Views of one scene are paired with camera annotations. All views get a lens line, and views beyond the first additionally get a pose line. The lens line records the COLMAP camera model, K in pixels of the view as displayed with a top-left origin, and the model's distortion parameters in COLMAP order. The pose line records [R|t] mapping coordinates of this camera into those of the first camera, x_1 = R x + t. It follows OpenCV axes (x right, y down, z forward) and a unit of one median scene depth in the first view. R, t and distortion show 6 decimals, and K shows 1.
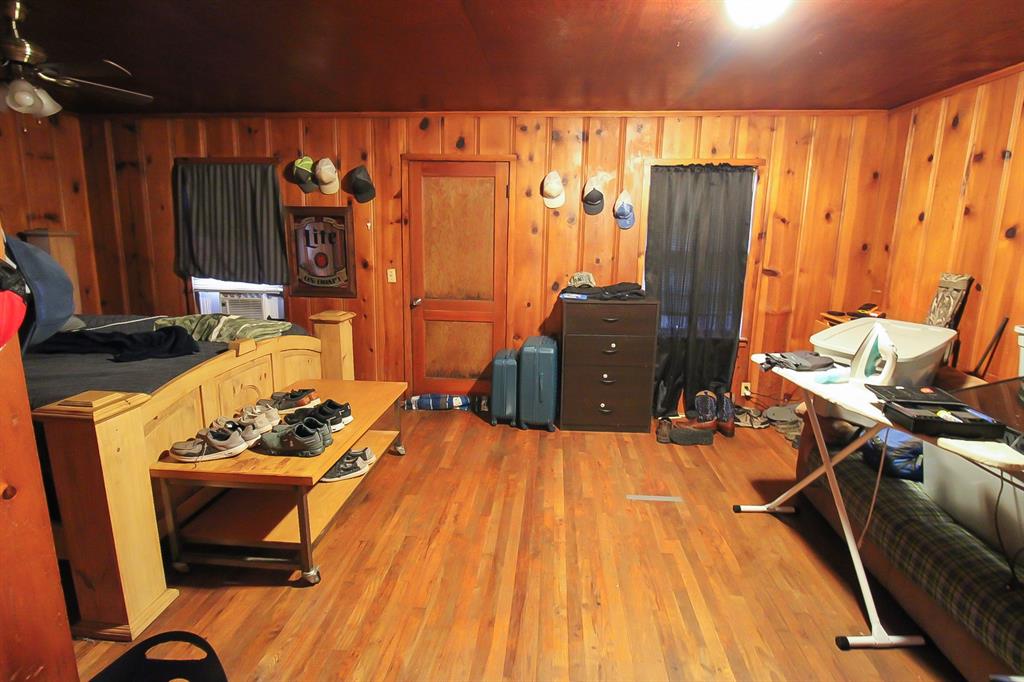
lens RADIAL K [[478.6, 0, 512.0], [0, 478.6, 341.0], [0, 0, 1]] dist [-0.001067, -0.011421]
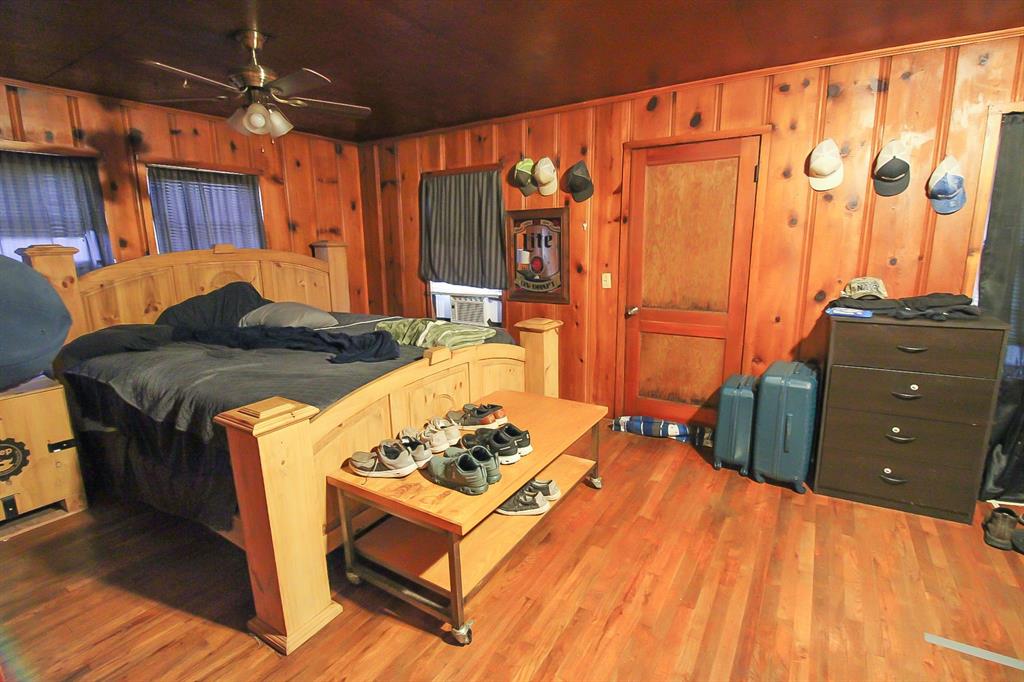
lens RADIAL K [[478.6, 0, 512.0], [0, 478.6, 341.0], [0, 0, 1]] dist [-0.001067, -0.011421]
pose [[0.887012, 0.061224, -0.457669, 0.011347], [-0.063065, 0.997946, 0.011273, -0.025920], [0.457419, 0.018864, 0.889051, 0.138818]]
